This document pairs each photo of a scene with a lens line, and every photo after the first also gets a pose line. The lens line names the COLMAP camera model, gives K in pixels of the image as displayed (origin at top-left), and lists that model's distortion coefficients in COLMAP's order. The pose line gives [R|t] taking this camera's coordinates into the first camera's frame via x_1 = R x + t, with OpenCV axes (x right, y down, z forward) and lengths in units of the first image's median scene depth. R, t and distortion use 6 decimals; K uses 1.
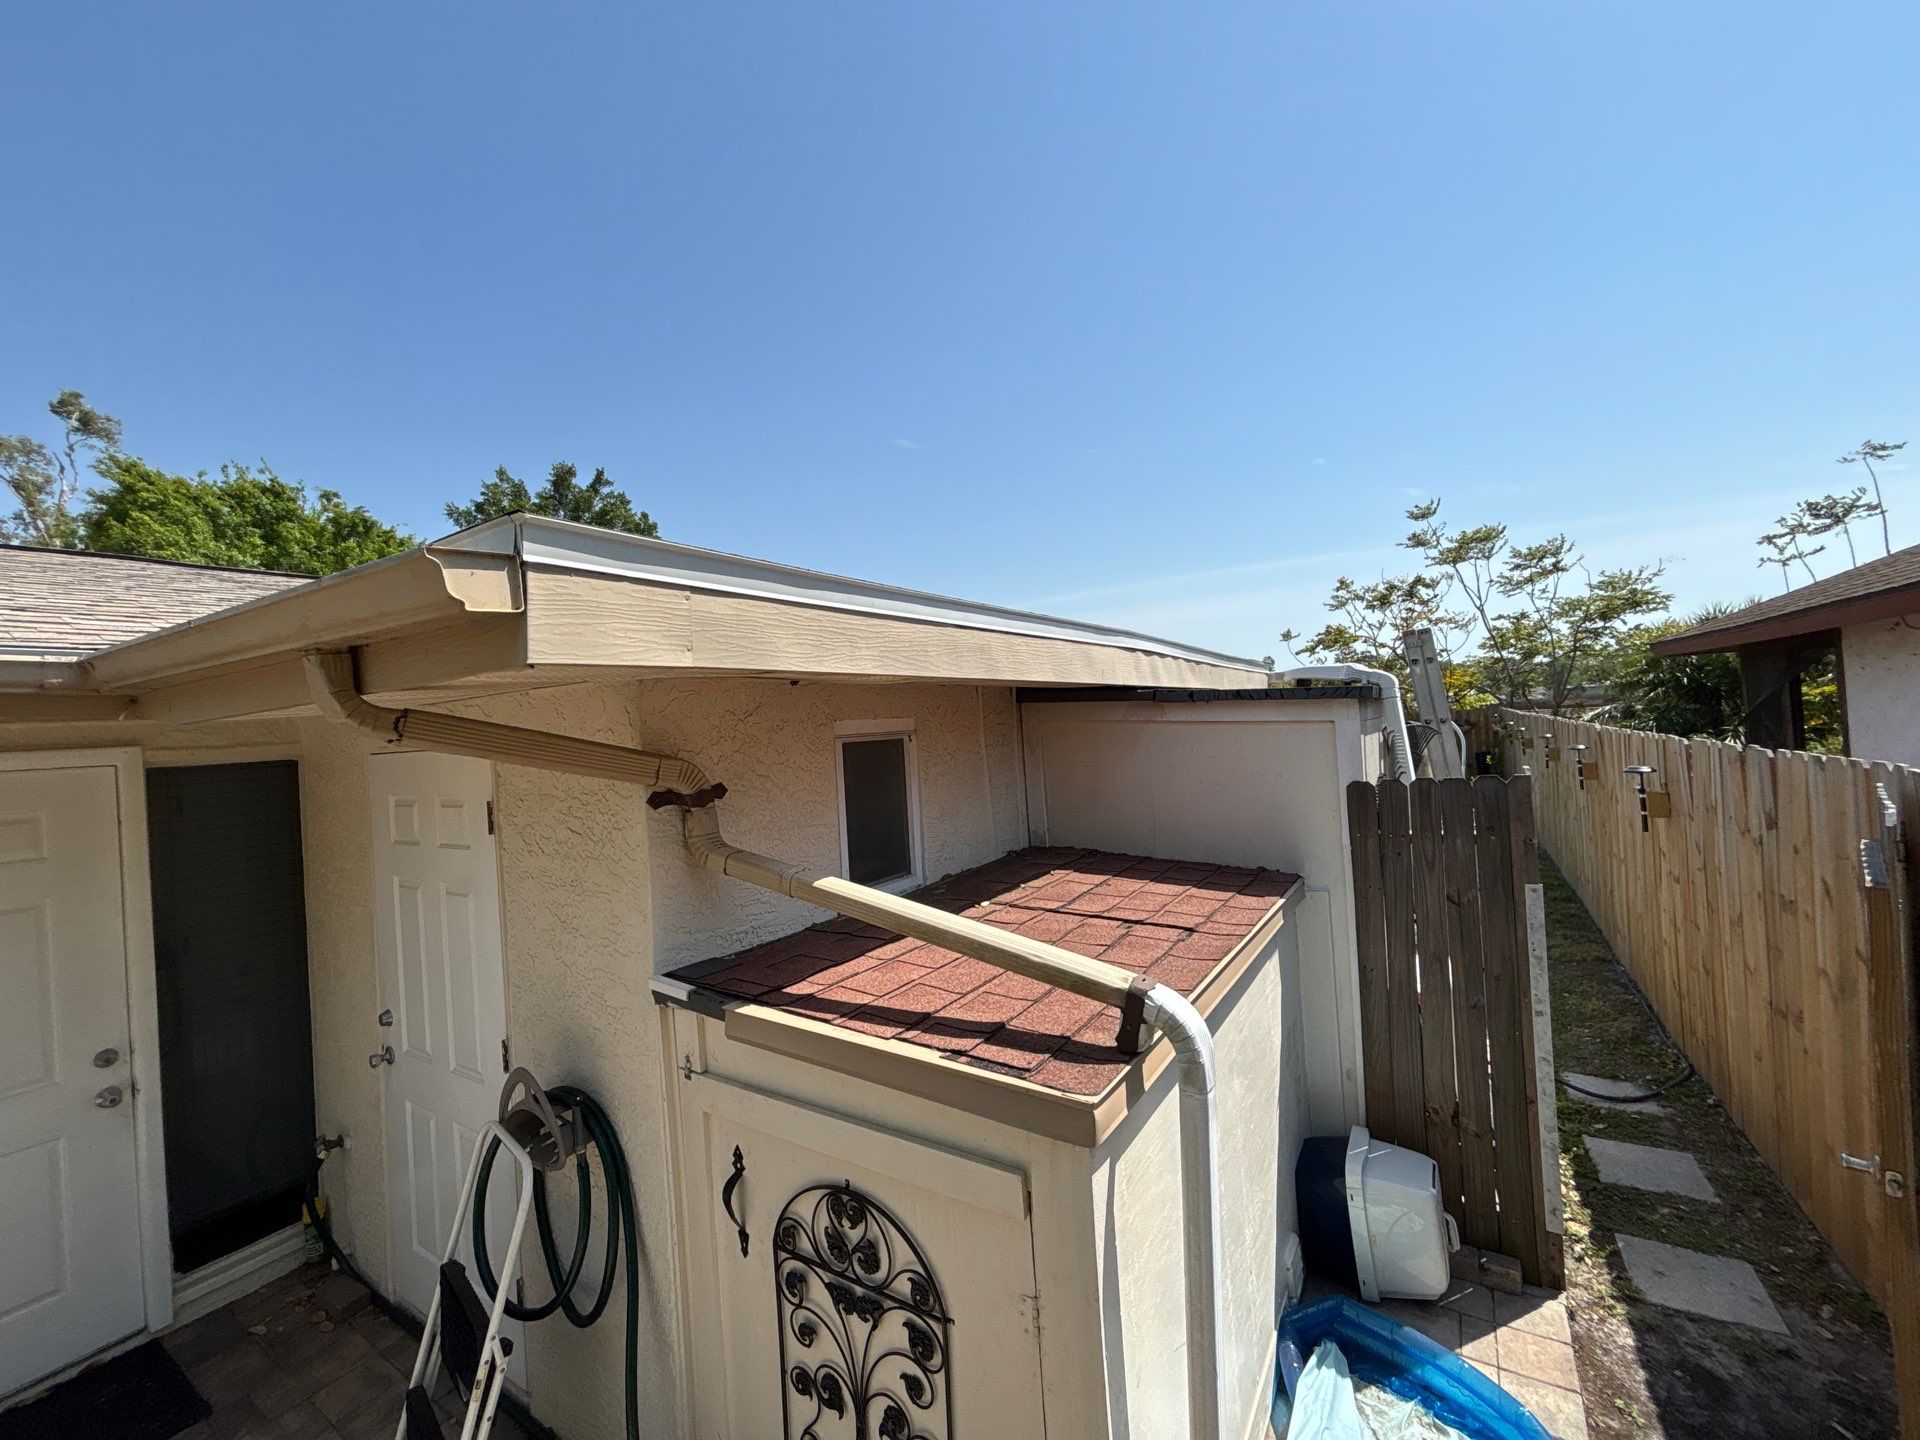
lens RADIAL K [[780.8, 0, 960.0], [0, 780.8, 720.0], [0, 0, 1]] dist [-0.008078, 0.003651]
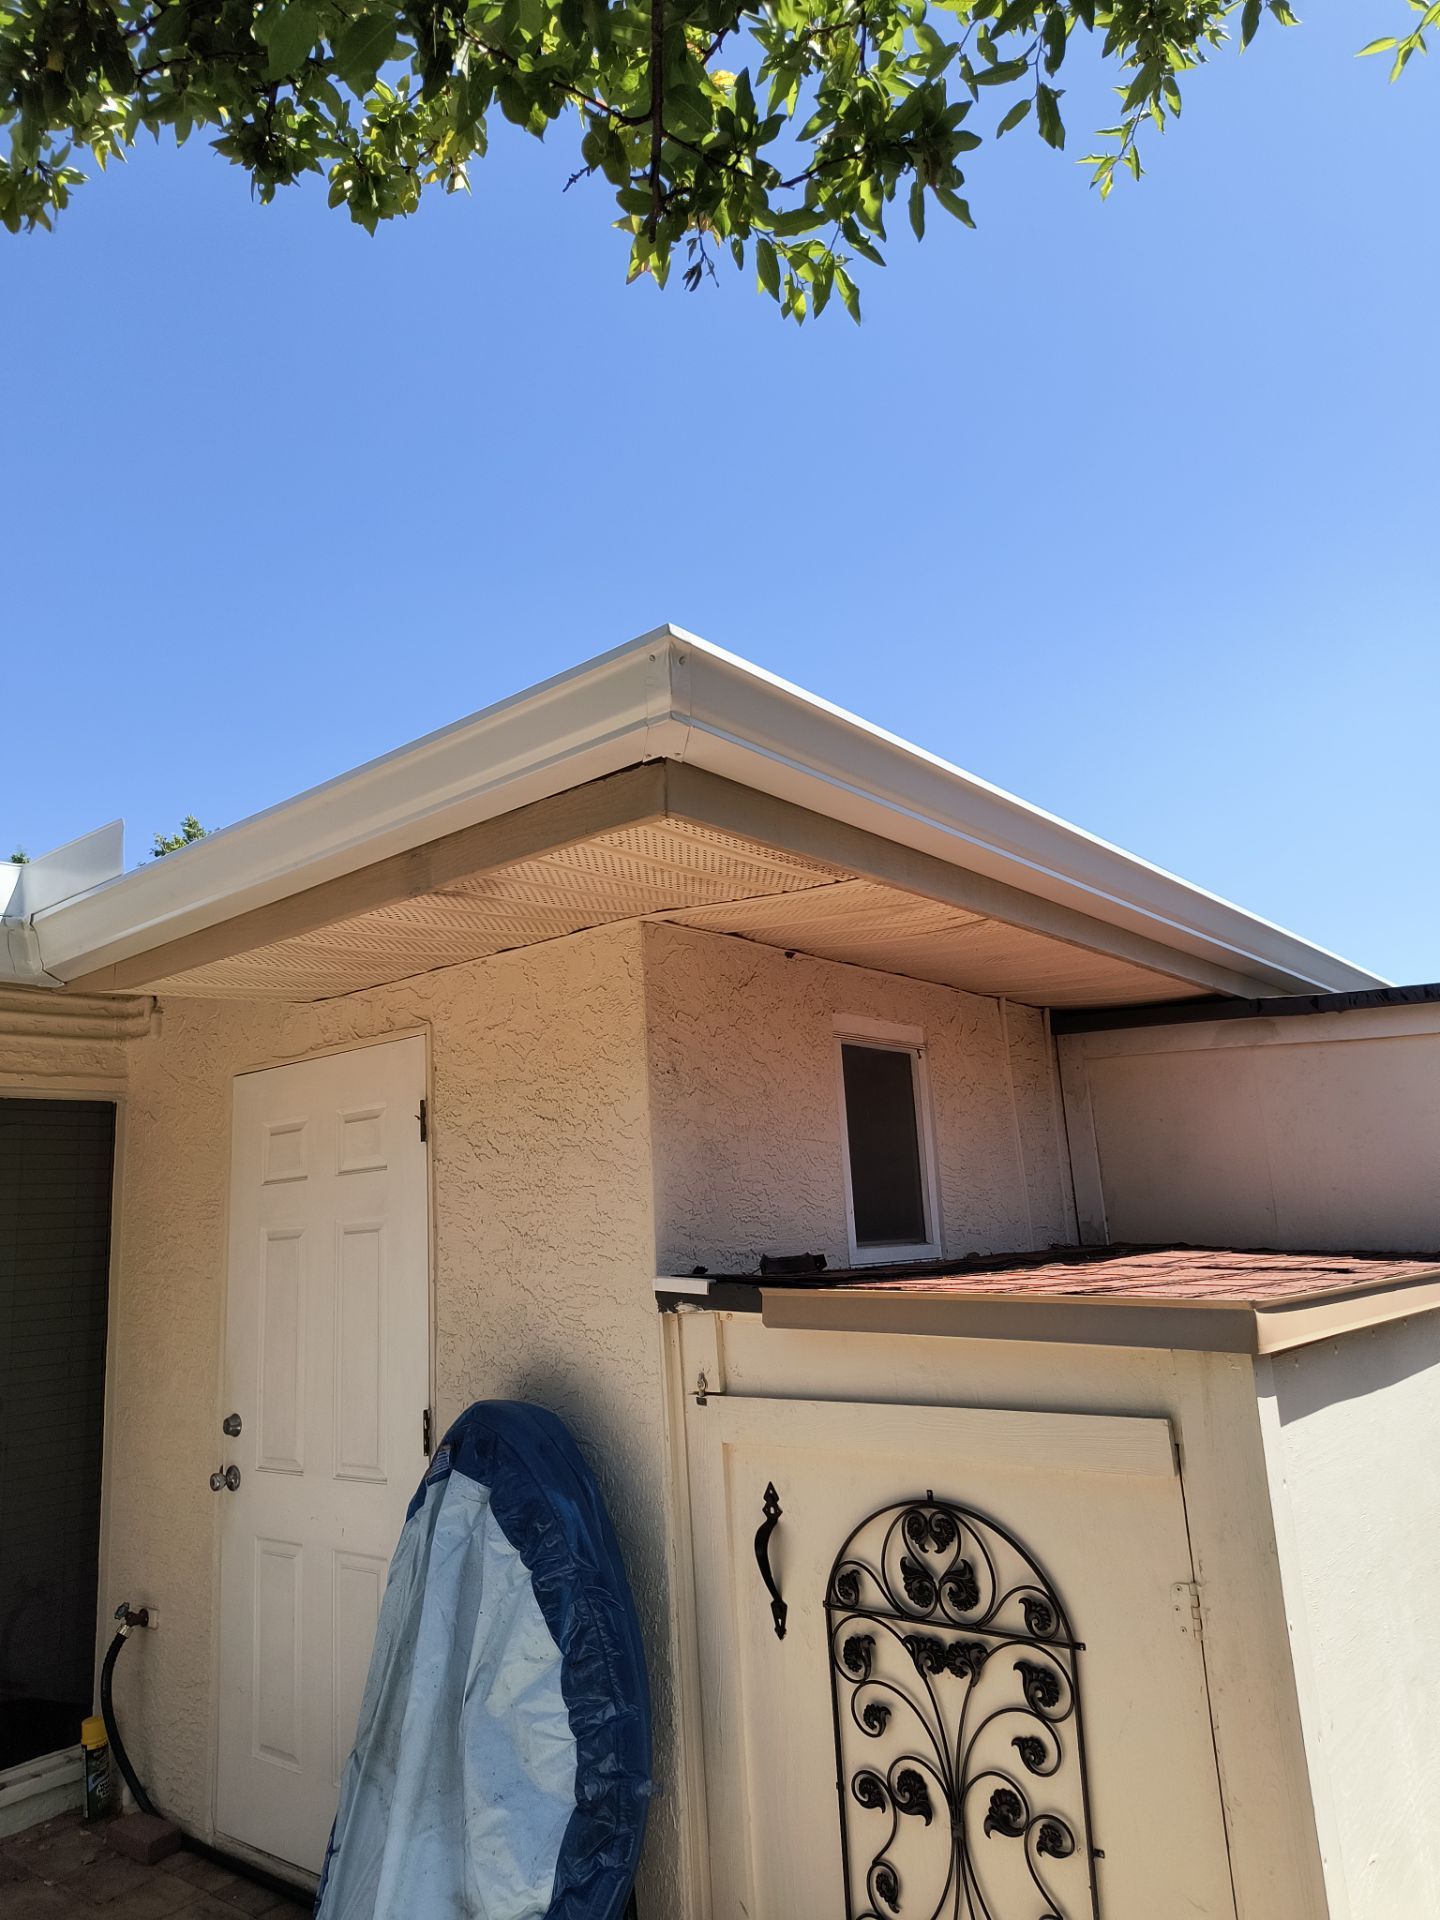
lens RADIAL K [[1317.2, 0, 712.2], [0, 1317.2, 963.8], [0, 0, 1]] dist [0.075364, -0.103161]
pose [[0.992732, -0.020504, -0.118589, -0.121134], [-0.002713, 0.981316, -0.192385, 0.201541], [0.120318, 0.191309, 0.974128, -0.296757]]
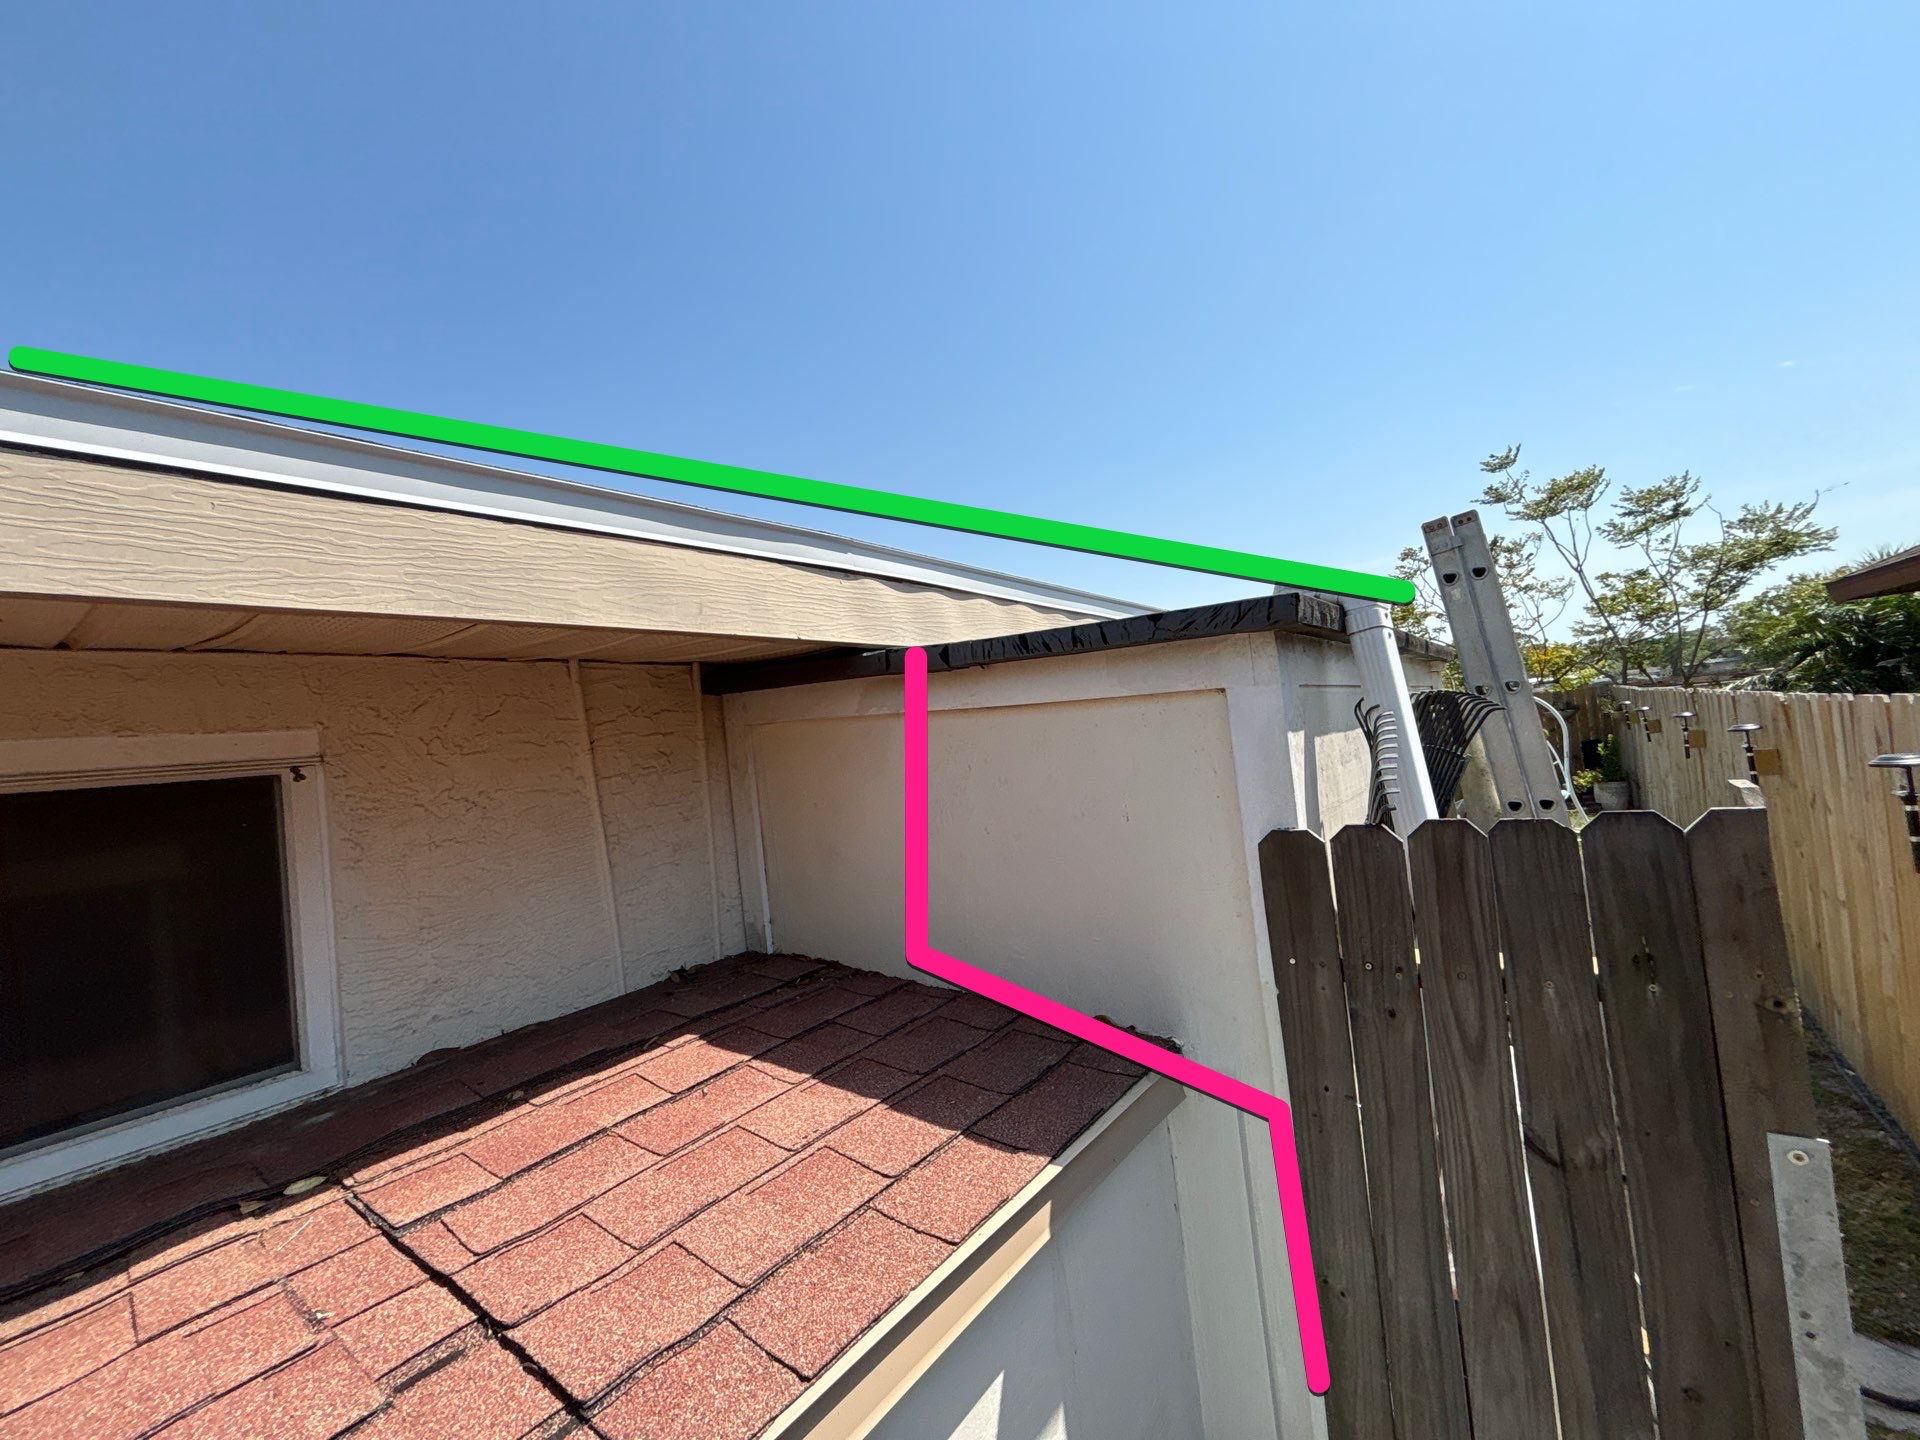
lens RADIAL K [[767.7, 0, 960.2], [0, 767.7, 730.0], [0, 0, 1]] dist [-0.000399, 0.000299]
pose [[0.994388, -0.048126, -0.094214, 0.420506], [0.047718, 0.998839, -0.006576, 0.021465], [0.094421, 0.002043, 0.995530, 0.639448]]
